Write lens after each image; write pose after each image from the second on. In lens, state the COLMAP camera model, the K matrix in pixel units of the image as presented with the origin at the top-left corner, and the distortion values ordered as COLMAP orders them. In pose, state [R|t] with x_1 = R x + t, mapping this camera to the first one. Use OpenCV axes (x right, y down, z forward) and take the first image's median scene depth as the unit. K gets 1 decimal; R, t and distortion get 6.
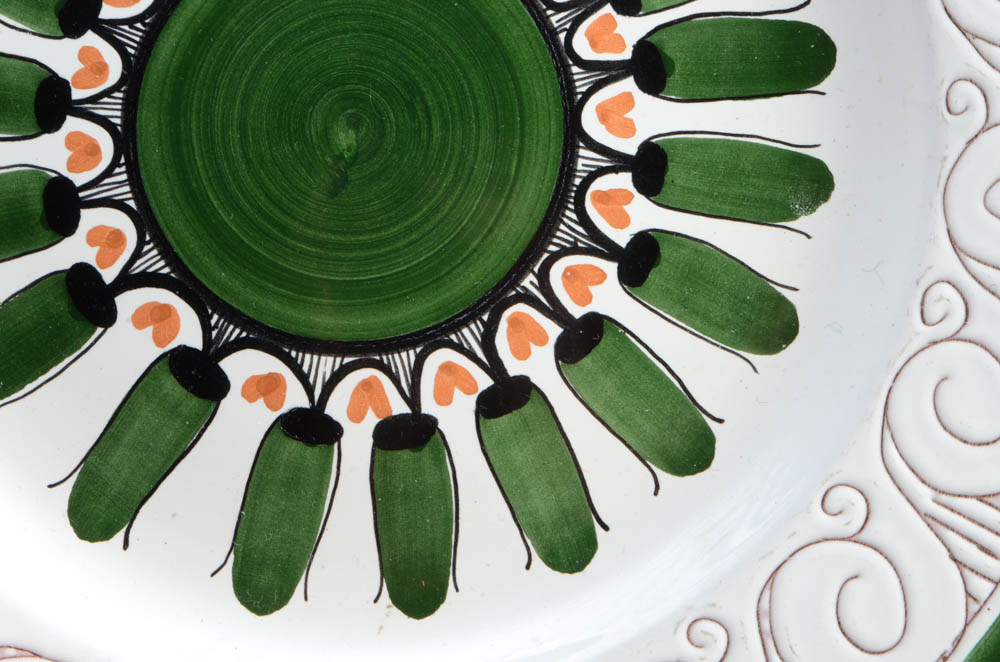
lens RADIAL K [[2456.9, 0, 443.8], [0, 2456.9, 338.7], [0, 0, 1]] dist [0.048840, 0.000000]
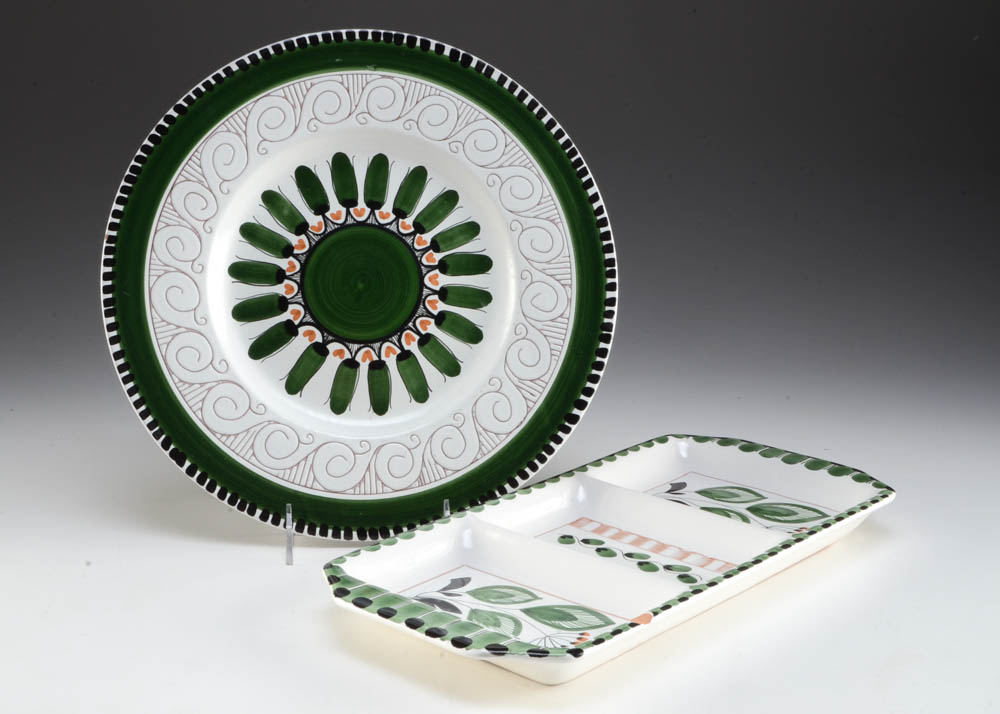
lens RADIAL K [[1515.8, 0, 498.9], [0, 1515.8, 357.2], [0, 0, 1]] dist [-0.090265, 0.000000]
pose [[0.995347, -0.002460, 0.096327, -0.052458], [0.005816, 0.999385, -0.034578, 0.106238], [-0.096182, 0.034977, 0.994749, -1.283469]]
